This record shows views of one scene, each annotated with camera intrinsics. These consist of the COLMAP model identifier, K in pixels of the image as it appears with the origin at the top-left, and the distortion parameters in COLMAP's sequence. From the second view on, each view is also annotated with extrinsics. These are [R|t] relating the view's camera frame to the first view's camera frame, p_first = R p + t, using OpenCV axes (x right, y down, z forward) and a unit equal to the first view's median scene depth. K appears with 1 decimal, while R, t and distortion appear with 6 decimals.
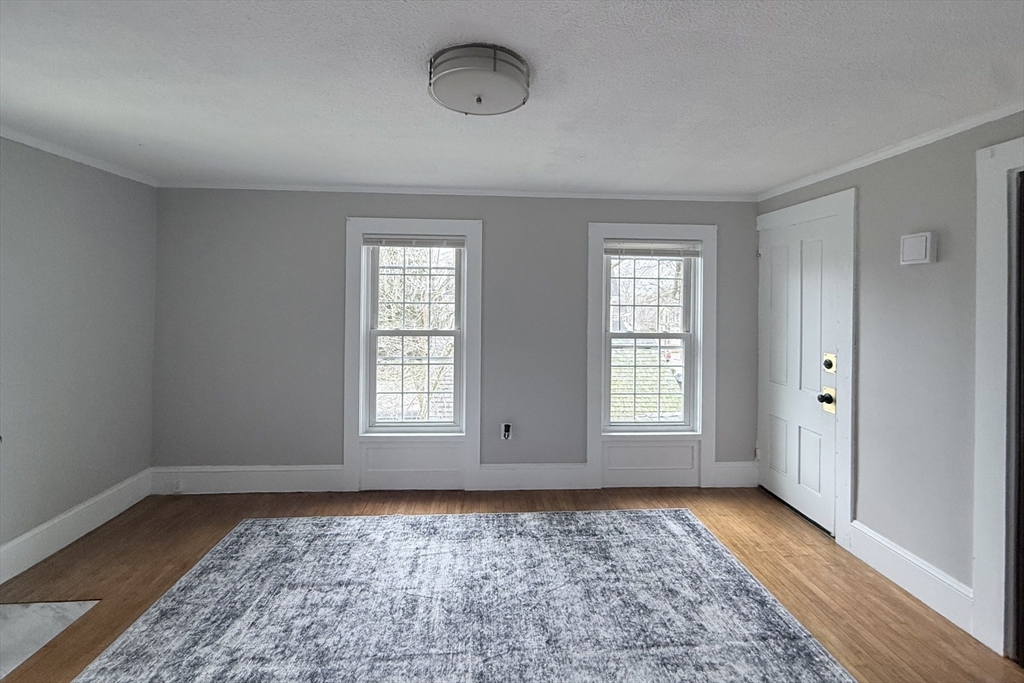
lens RADIAL K [[435.8, 0, 510.7], [0, 435.8, 296.7], [0, 0, 1]] dist [-0.000247, -0.000006]
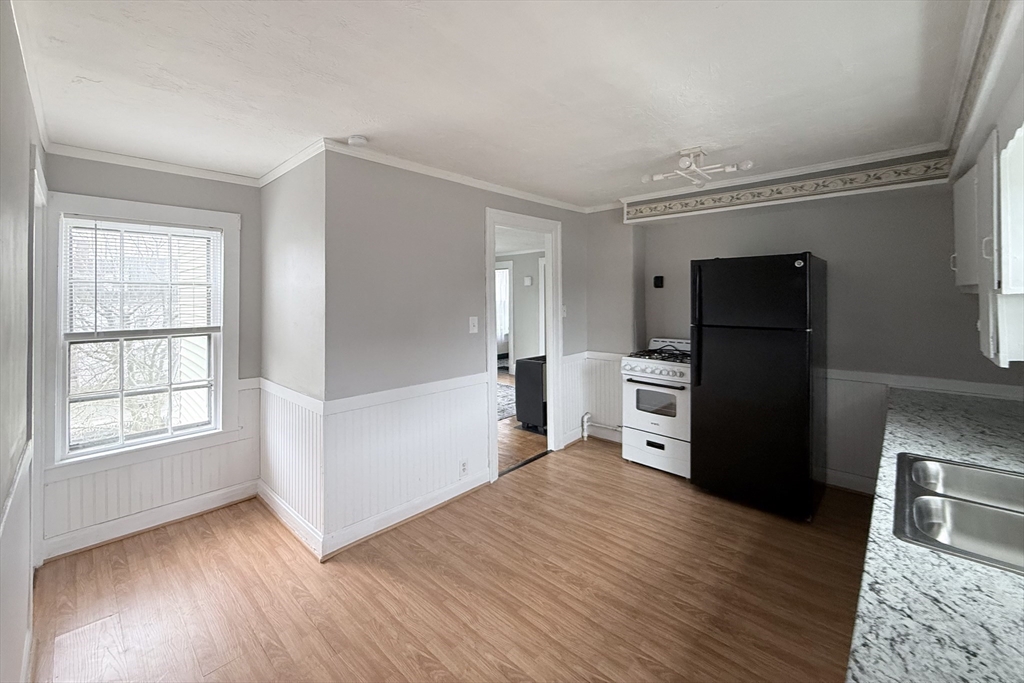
lens RADIAL K [[408.3, 0, 509.3], [0, 408.3, 298.5], [0, 0, 1]] dist [0.000338, -0.000052]
pose [[0.731675, -0.012653, 0.681536, -1.301653], [0.011514, 0.999914, 0.006203, 0.008706], [-0.681556, 0.003309, 0.731758, -1.199878]]
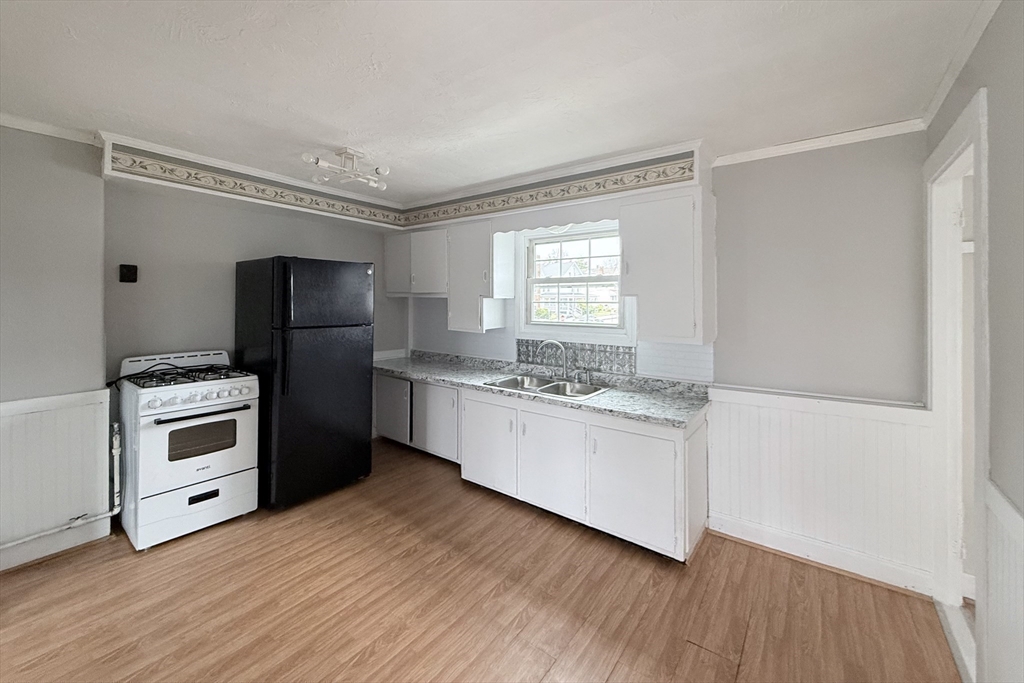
lens RADIAL K [[408.3, 0, 509.3], [0, 408.3, 298.5], [0, 0, 1]] dist [0.000338, -0.000052]
pose [[-0.752869, -0.011199, 0.658075, -1.249654], [-0.013143, 0.999912, 0.001980, 0.011261], [-0.658039, -0.007159, -0.752950, -0.301856]]
